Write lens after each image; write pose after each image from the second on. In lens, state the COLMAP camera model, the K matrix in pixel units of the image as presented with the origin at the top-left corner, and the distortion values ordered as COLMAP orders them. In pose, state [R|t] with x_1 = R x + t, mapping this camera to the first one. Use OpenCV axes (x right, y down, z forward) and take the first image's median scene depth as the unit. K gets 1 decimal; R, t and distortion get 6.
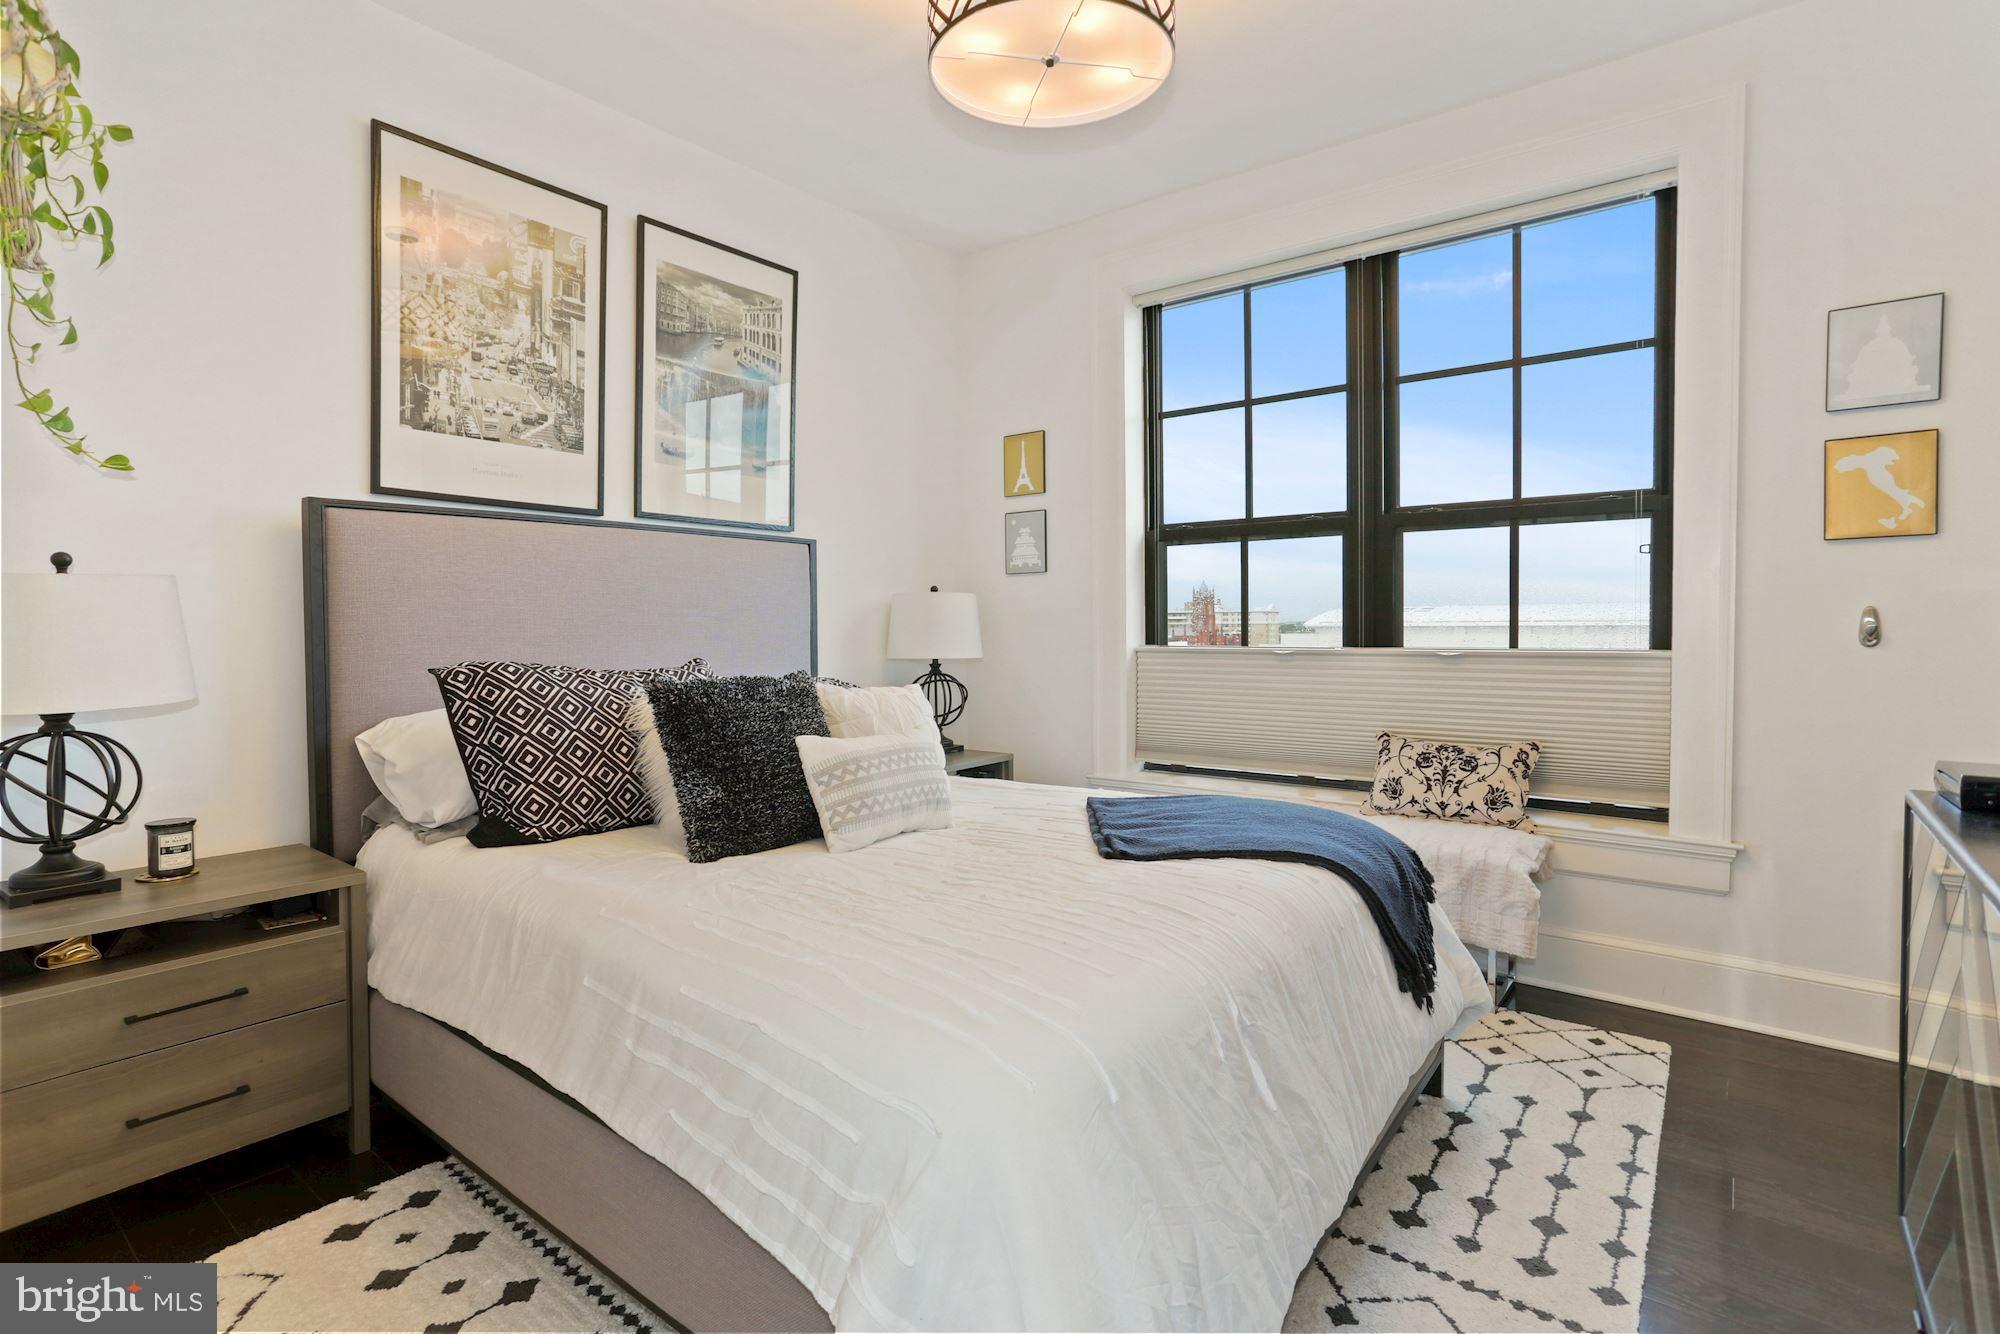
lens RADIAL K [[973.0, 0, 997.8], [0, 973.0, 660.9], [0, 0, 1]] dist [-0.035581, 0.022879]
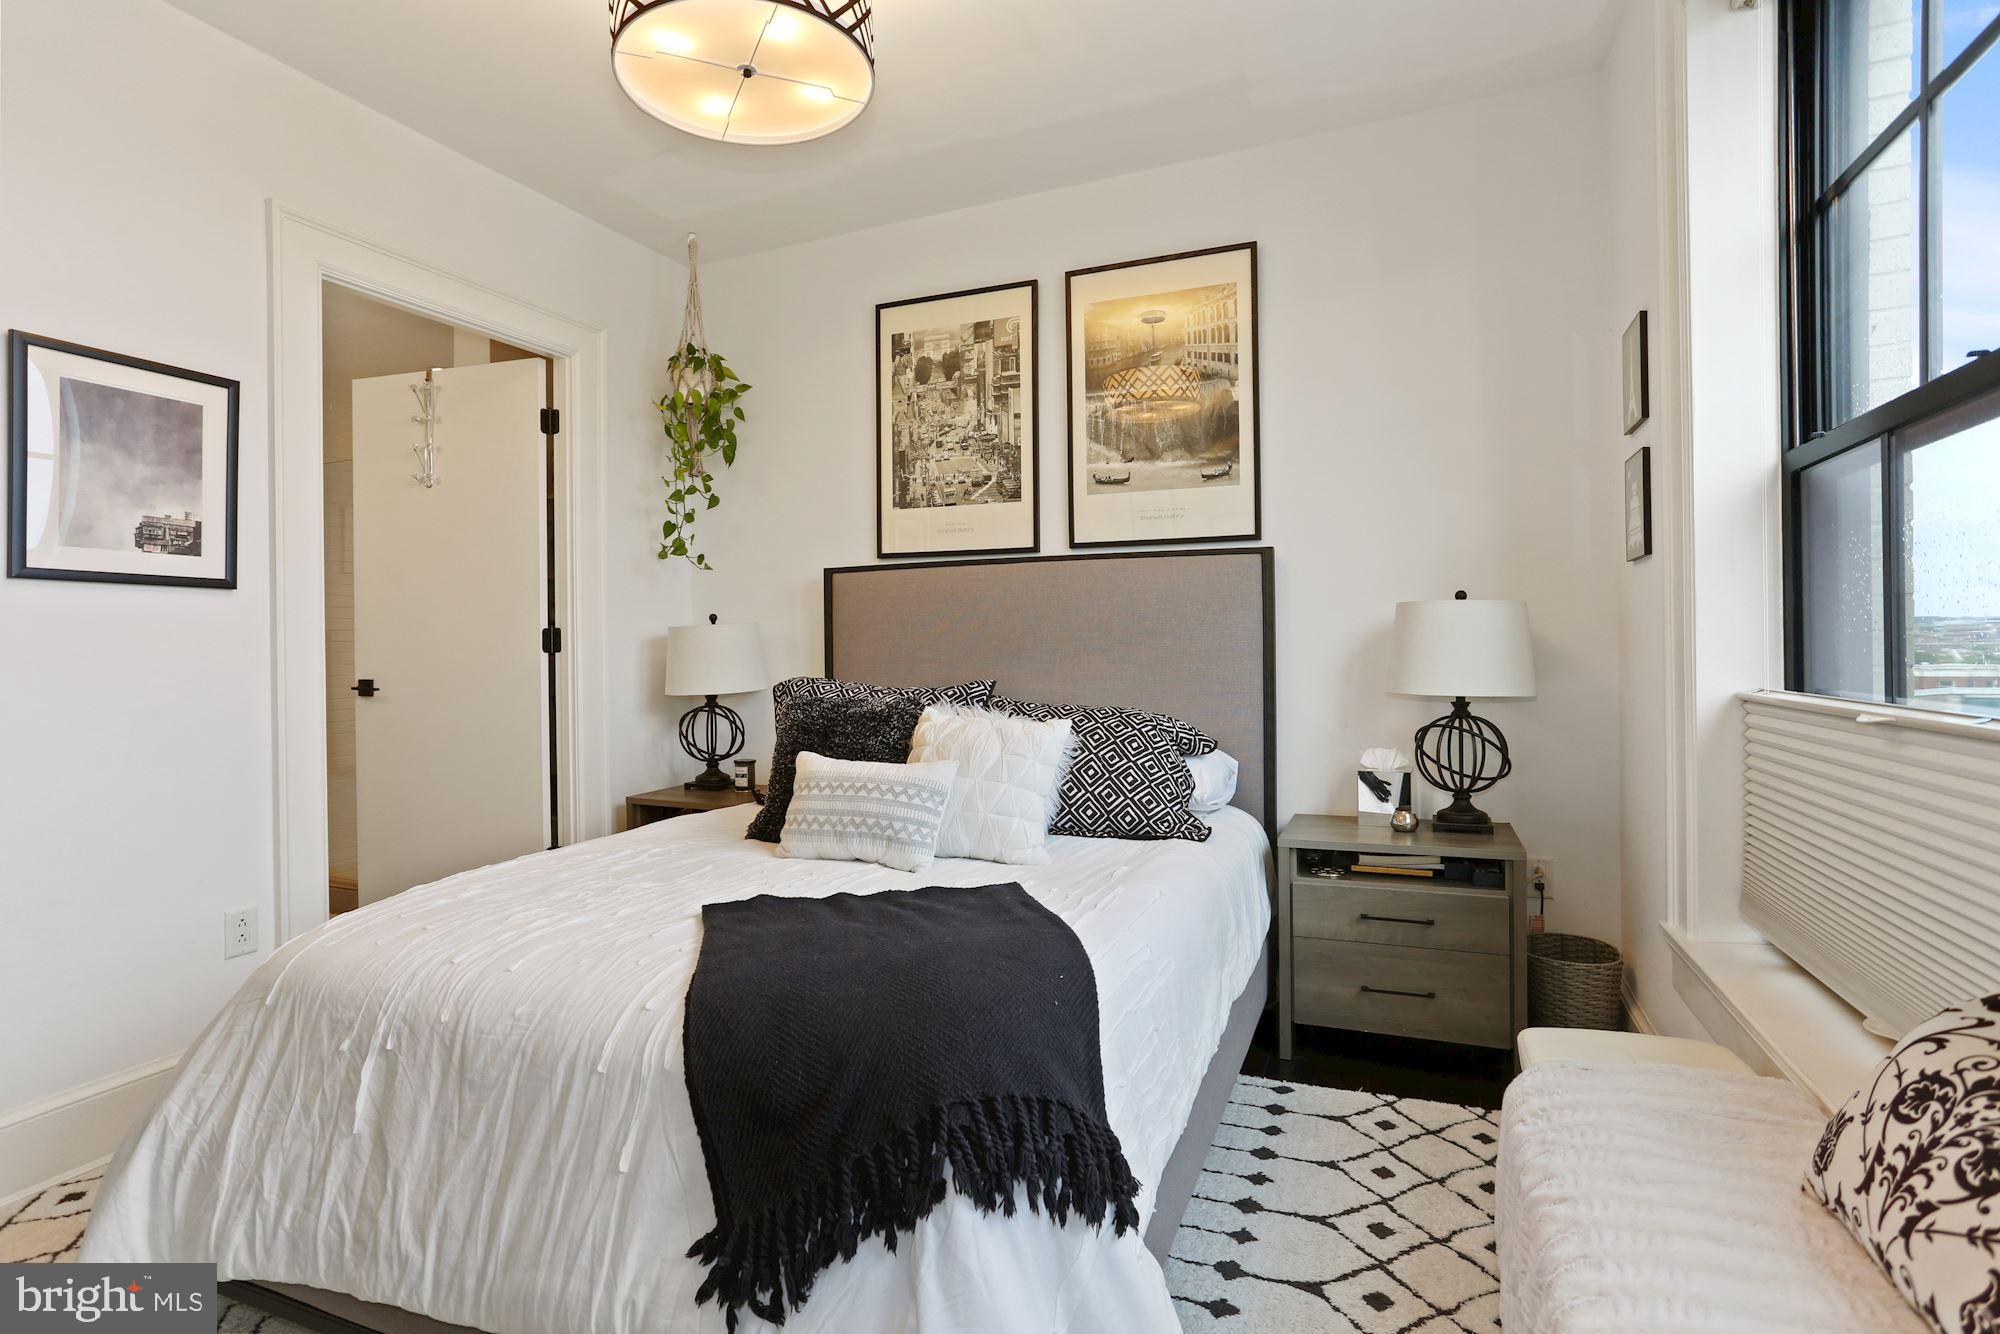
lens RADIAL K [[973.0, 0, 995.8], [0, 973.0, 650.8], [0, 0, 1]] dist [-0.035581, 0.022879]
pose [[0.262948, 0.003269, -0.964805, 0.714725], [-0.028448, 0.999586, -0.004367, -0.029925], [0.964391, 0.028595, 0.262932, 0.695297]]
